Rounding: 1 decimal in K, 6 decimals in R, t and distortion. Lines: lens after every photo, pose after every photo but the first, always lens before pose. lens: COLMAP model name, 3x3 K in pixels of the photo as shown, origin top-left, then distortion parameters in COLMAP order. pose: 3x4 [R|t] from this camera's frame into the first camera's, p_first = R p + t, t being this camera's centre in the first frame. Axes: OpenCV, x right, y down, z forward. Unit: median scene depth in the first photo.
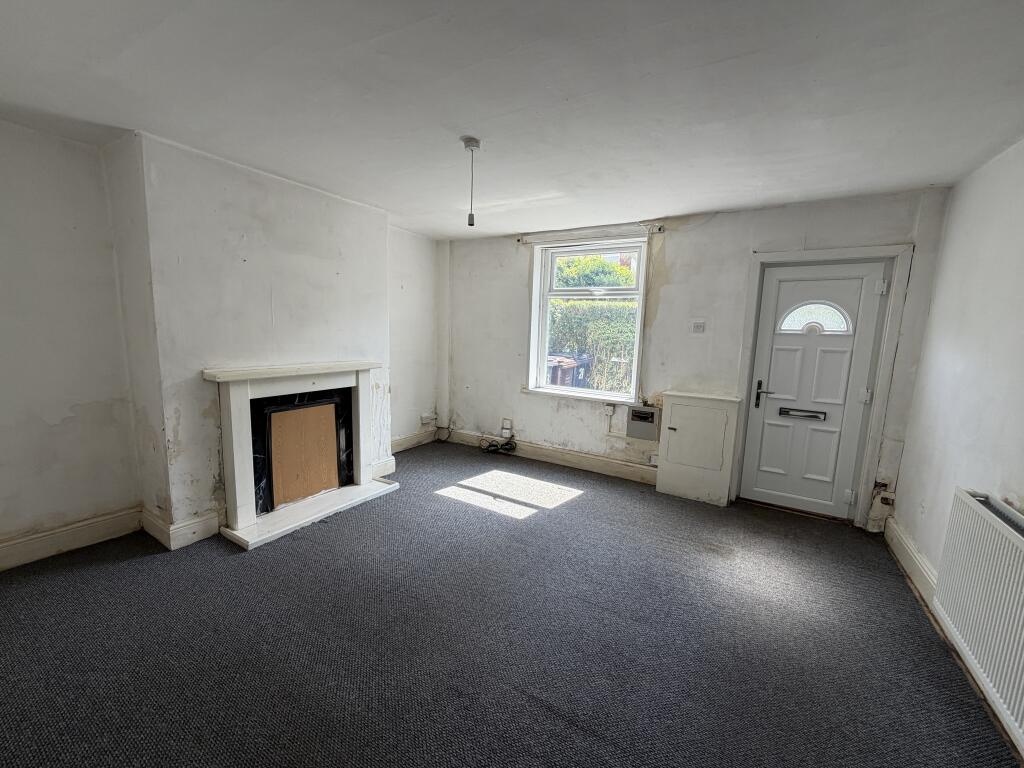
lens RADIAL K [[408.7, 0, 512.7], [0, 408.7, 384.6], [0, 0, 1]] dist [-0.002107, -0.000102]
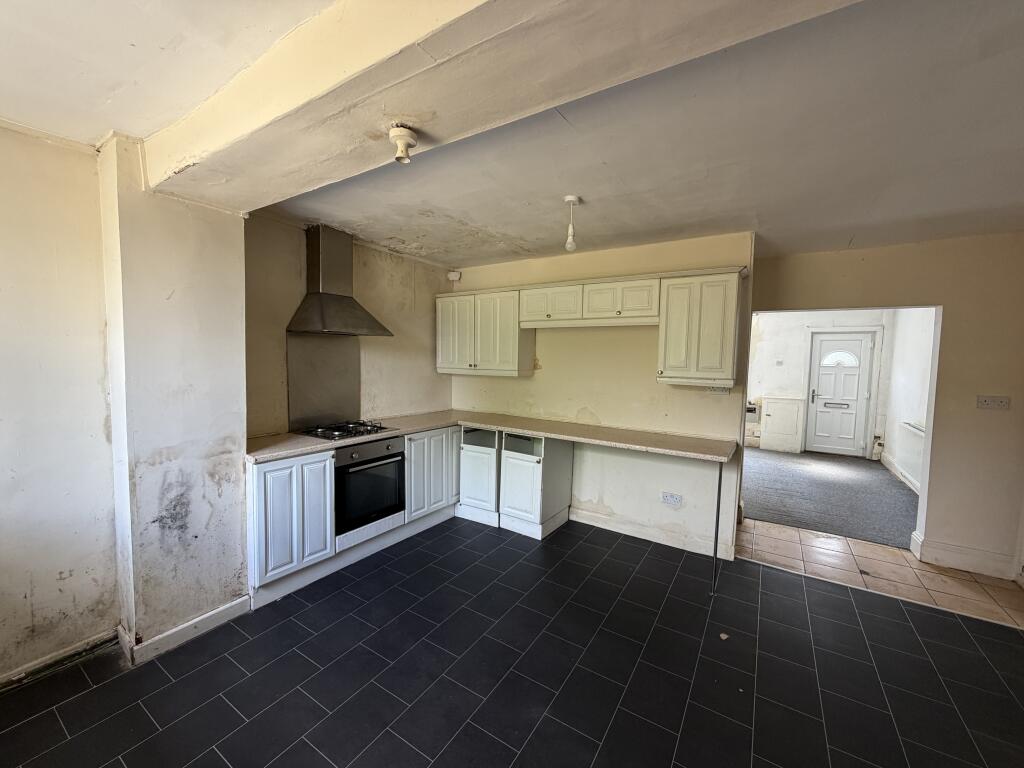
lens RADIAL K [[408.7, 0, 512.8], [0, 408.7, 385.2], [0, 0, 1]] dist [-0.002107, -0.000102]
pose [[0.999884, -0.006001, -0.014020, -0.882362], [0.004911, 0.997057, -0.076500, 0.120790], [0.014438, 0.076422, 0.996971, -1.068411]]
